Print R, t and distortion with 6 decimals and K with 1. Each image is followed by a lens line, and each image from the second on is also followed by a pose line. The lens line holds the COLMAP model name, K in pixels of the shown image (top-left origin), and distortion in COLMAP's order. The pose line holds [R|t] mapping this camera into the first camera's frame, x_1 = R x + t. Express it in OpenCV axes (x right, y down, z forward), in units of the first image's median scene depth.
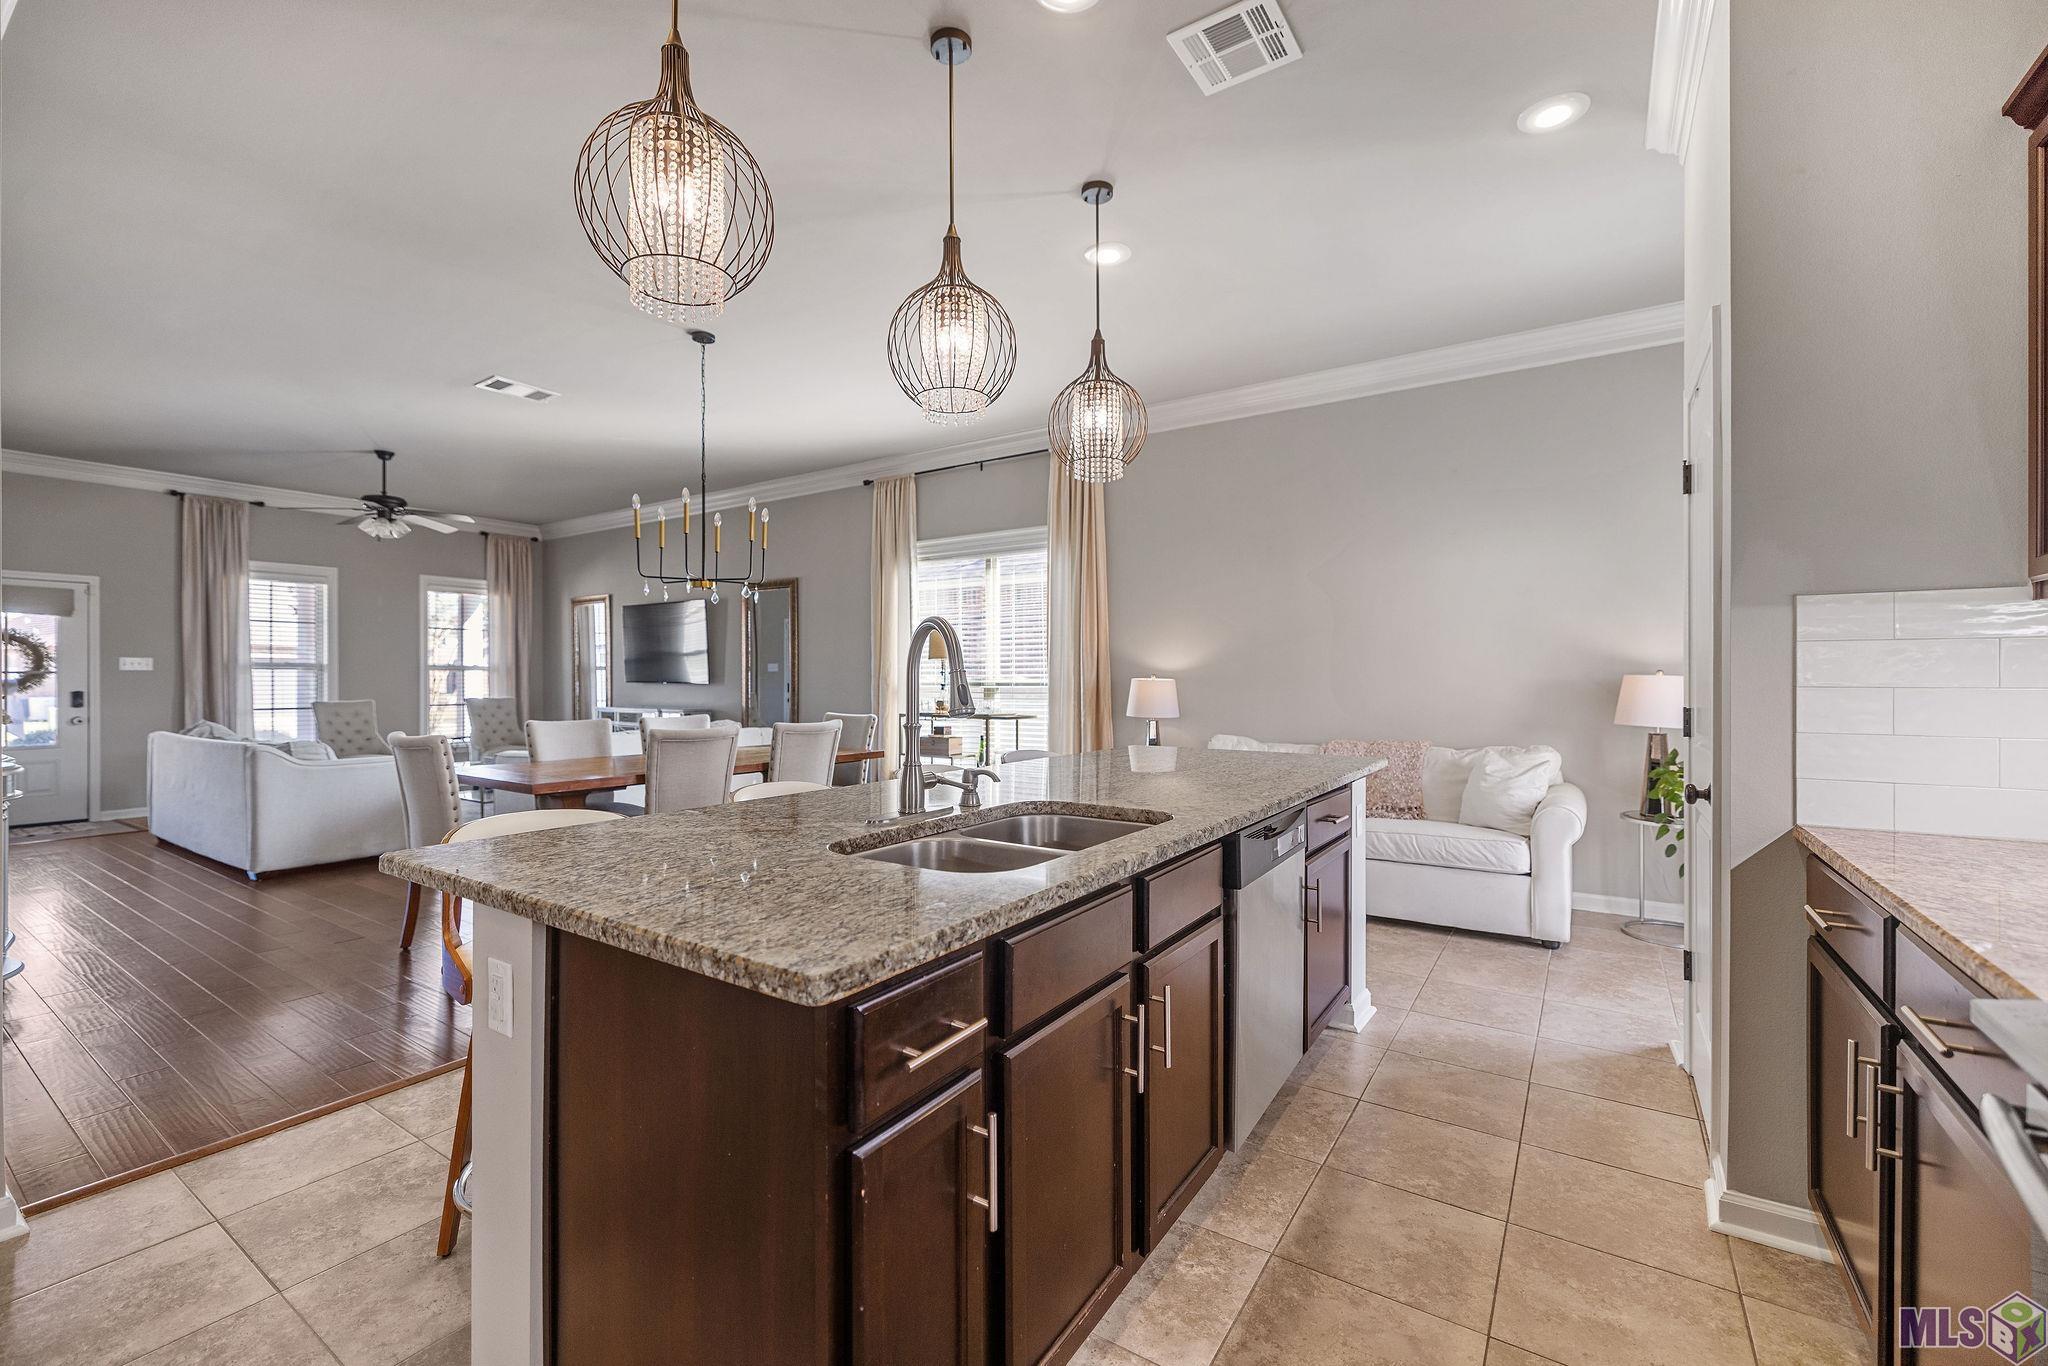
lens RADIAL K [[853.6, 0, 1023.3], [0, 853.6, 679.5], [0, 0, 1]] dist [-0.000359, -0.000300]
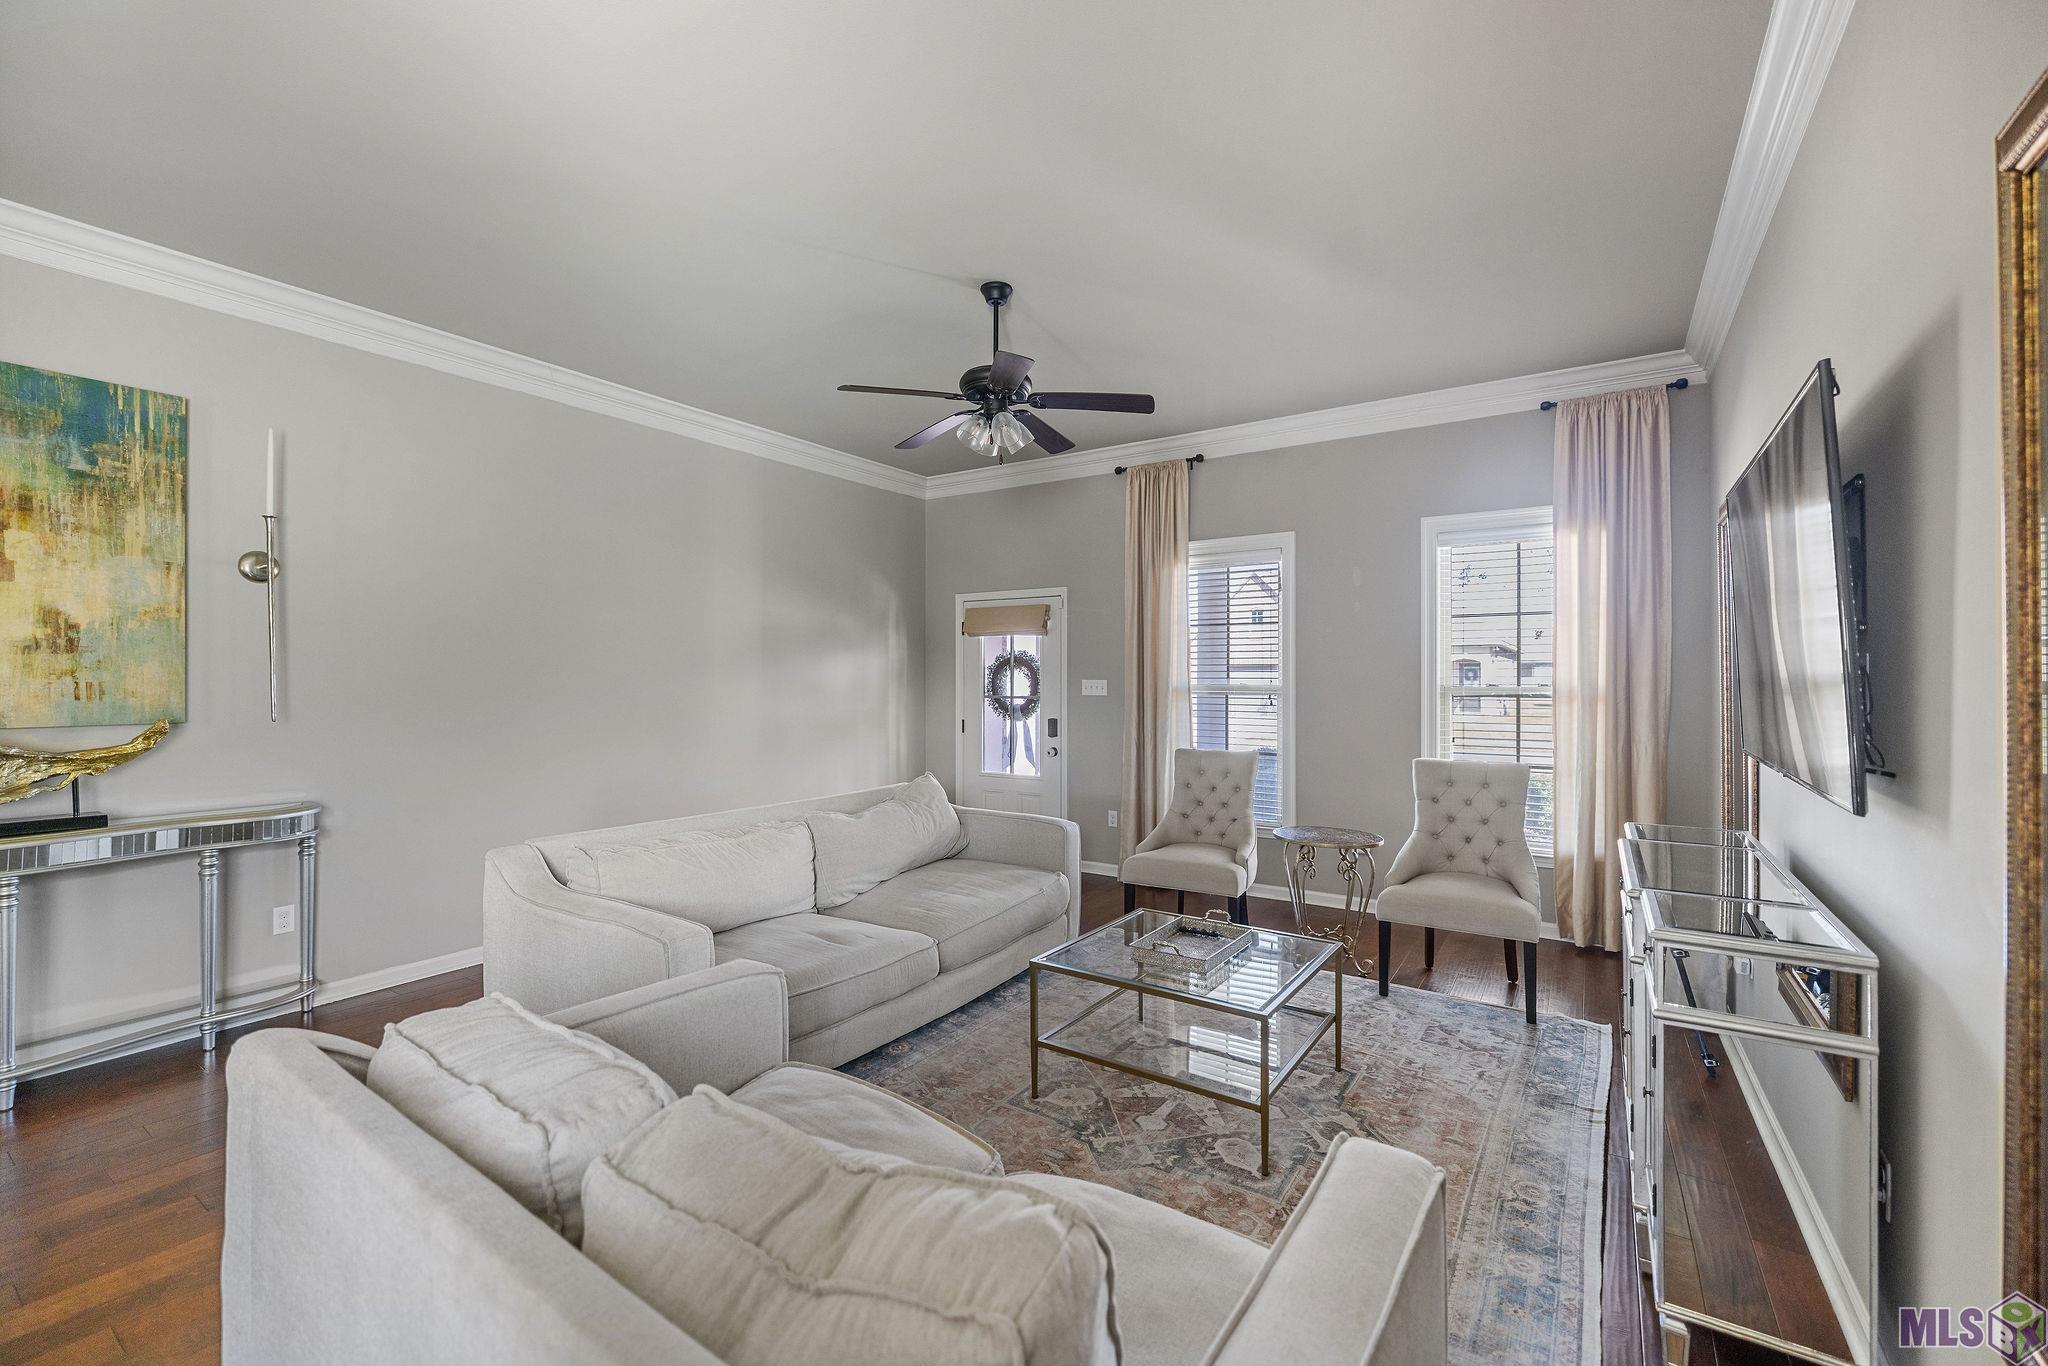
lens RADIAL K [[853.6, 0, 1023.3], [0, 853.6, 679.5], [0, 0, 1]] dist [-0.000359, -0.000300]
pose [[0.001874, -0.000322, -0.999998, -0.222571], [-0.003705, 0.999993, -0.000329, -0.026754], [0.999991, 0.003705, 0.001873, 0.969701]]
